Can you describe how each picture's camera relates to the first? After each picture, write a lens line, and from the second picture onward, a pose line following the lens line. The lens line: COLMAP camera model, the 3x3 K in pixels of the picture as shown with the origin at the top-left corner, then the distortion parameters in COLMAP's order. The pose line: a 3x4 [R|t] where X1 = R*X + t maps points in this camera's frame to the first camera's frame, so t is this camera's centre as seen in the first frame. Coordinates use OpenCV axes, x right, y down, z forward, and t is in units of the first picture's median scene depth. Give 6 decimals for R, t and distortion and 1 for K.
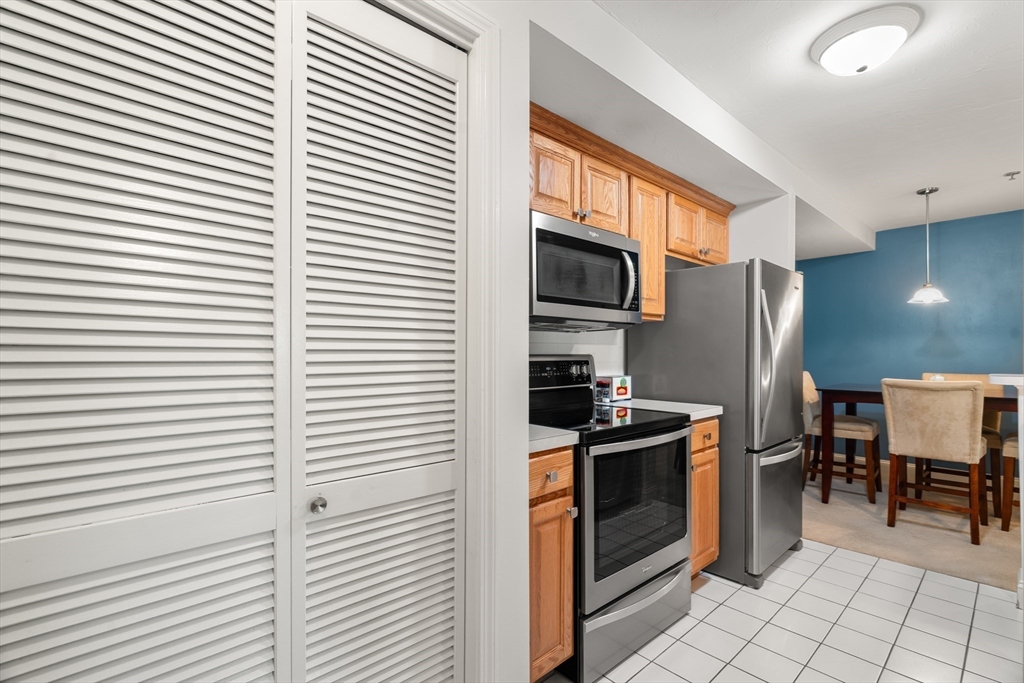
lens RADIAL K [[466.0, 0, 511.3], [0, 466.0, 351.6], [0, 0, 1]] dist [0.000335, 0.000401]
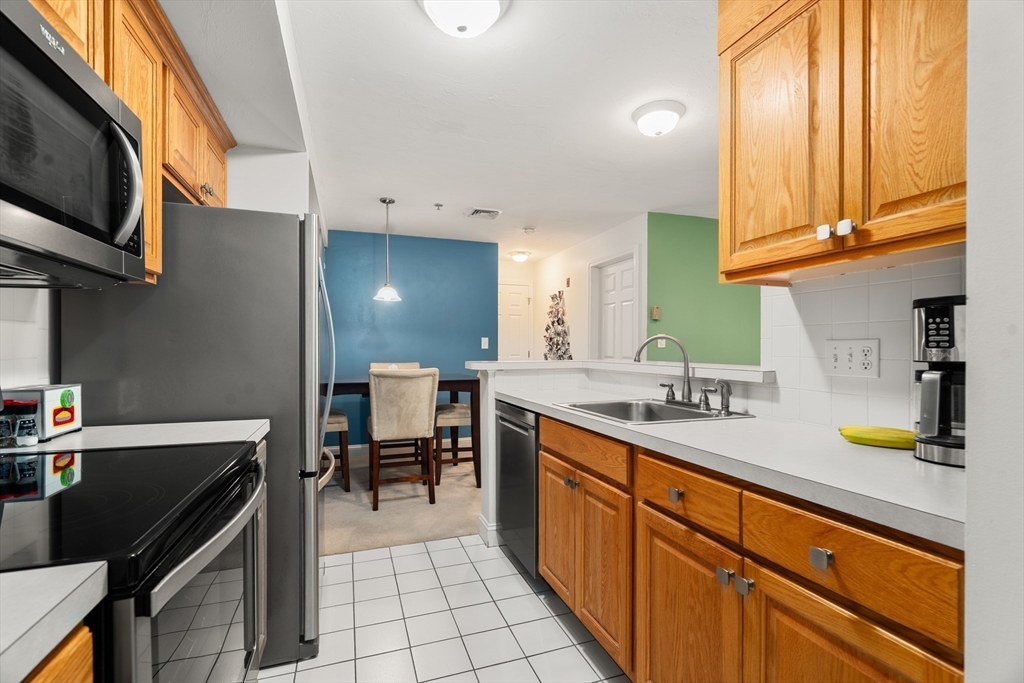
lens RADIAL K [[466.0, 0, 511.3], [0, 466.0, 351.6], [0, 0, 1]] dist [0.000335, 0.000401]
pose [[0.392235, -0.006834, 0.919840, -0.031281], [-0.003826, 0.999952, 0.009061, 0.009308], [-0.919857, -0.007074, 0.392190, 0.359237]]
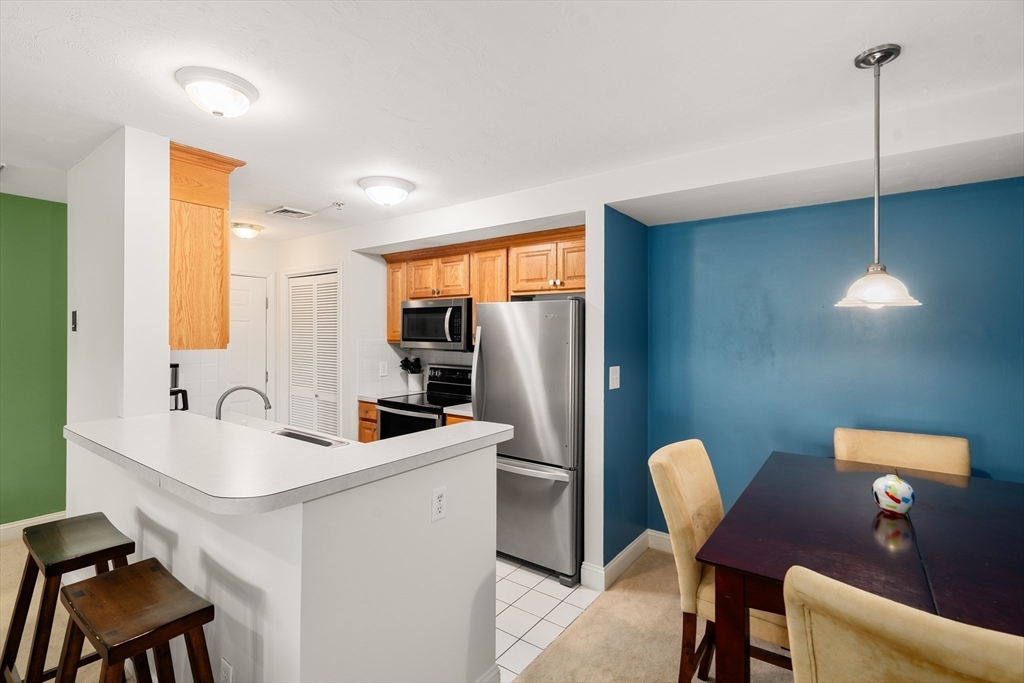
lens RADIAL K [[477.2, 0, 501.9], [0, 477.2, 329.7], [0, 0, 1]] dist [0.000282, 0.000384]
pose [[0.180949, -0.003805, -0.983485, 1.611324], [-0.001357, 0.999991, -0.004118, -0.104163], [0.983491, 0.002079, 0.180942, 0.710146]]
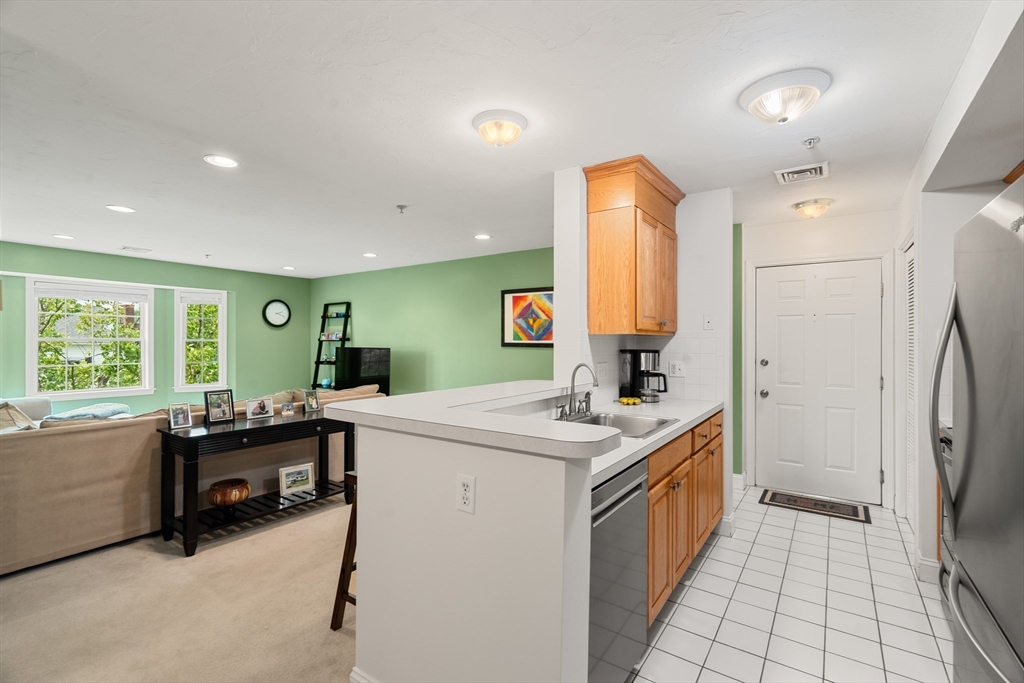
lens RADIAL K [[459.0, 0, 513.0], [0, 459.0, 340.6], [0, 0, 1]] dist [-0.000577, 0.000411]
pose [[-0.975821, -0.003687, -0.218541, 1.057686], [-0.002601, 0.999983, -0.005258, -0.049203], [0.218557, -0.004562, -0.975814, 1.243290]]
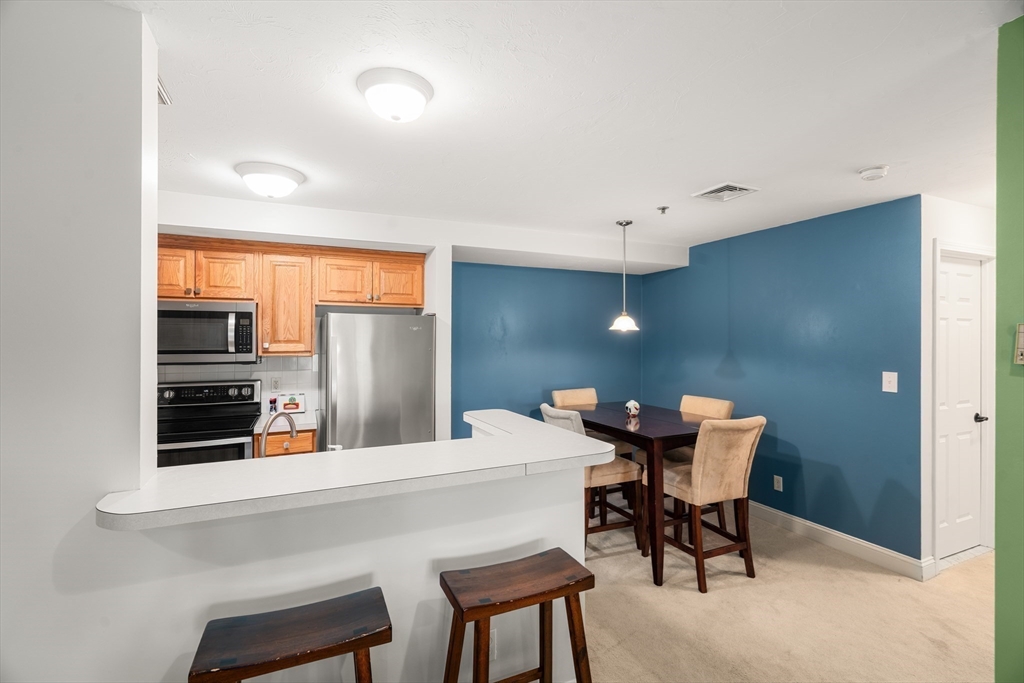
lens RADIAL K [[465.5, 0, 508.6], [0, 465.5, 338.4], [0, 0, 1]] dist [-0.001348, -0.000102]
pose [[0.949624, 0.000558, -0.313391, 1.230539], [-0.000238, 0.999999, 0.001058, -0.111749], [0.313392, -0.000930, 0.949623, -0.082305]]
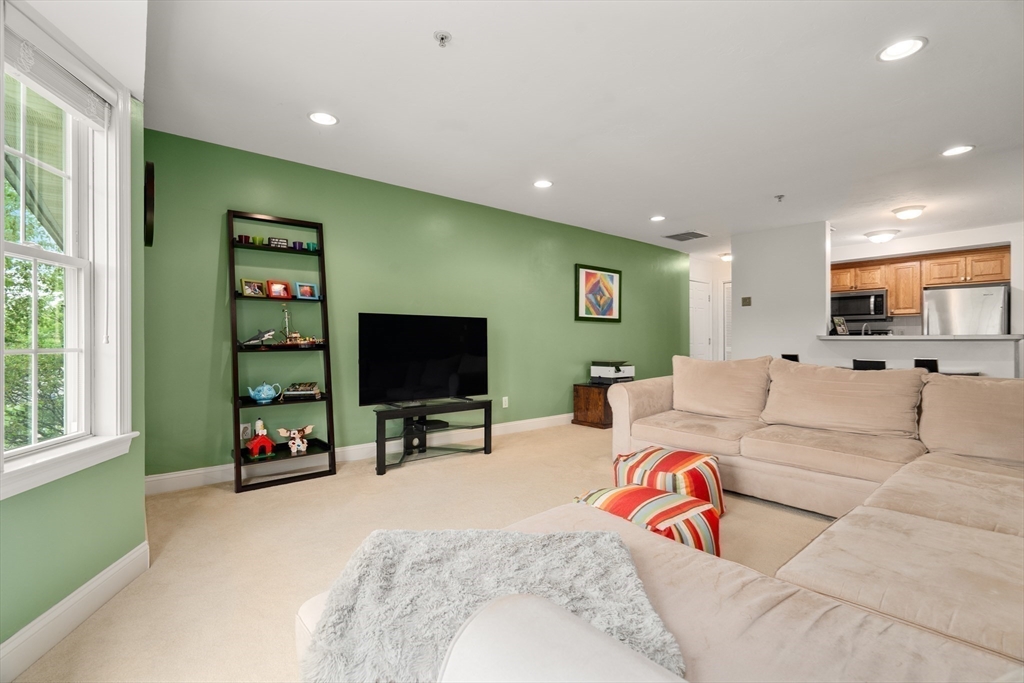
lens RADIAL K [[459.0, 0, 513.0], [0, 459.0, 340.6], [0, 0, 1]] dist [-0.000577, 0.000411]
pose [[-0.052330, 0.001995, -0.998628, 2.704157], [0.003084, 0.999994, 0.001836, 0.051849], [0.998625, -0.002983, -0.052335, -0.945325]]
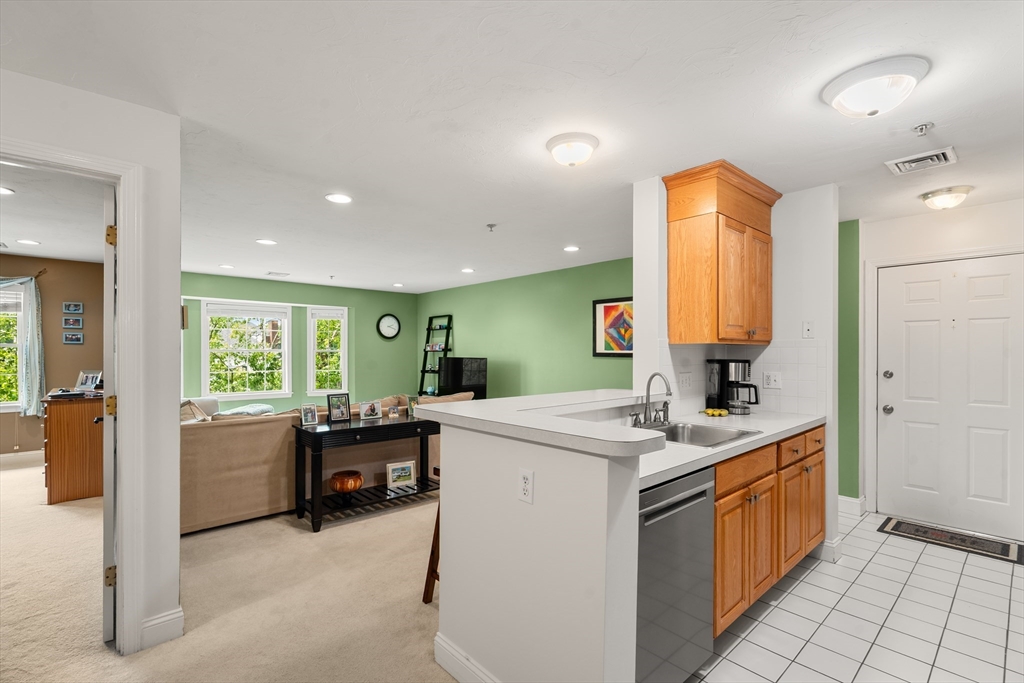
lens RADIAL K [[466.0, 0, 511.3], [0, 466.0, 351.6], [0, 0, 1]] dist [0.000335, 0.000401]
pose [[-0.999981, -0.000861, 0.006035, 1.012372], [-0.000881, 0.999994, -0.003275, -0.048471], [-0.006032, -0.003280, -0.999976, 1.318228]]
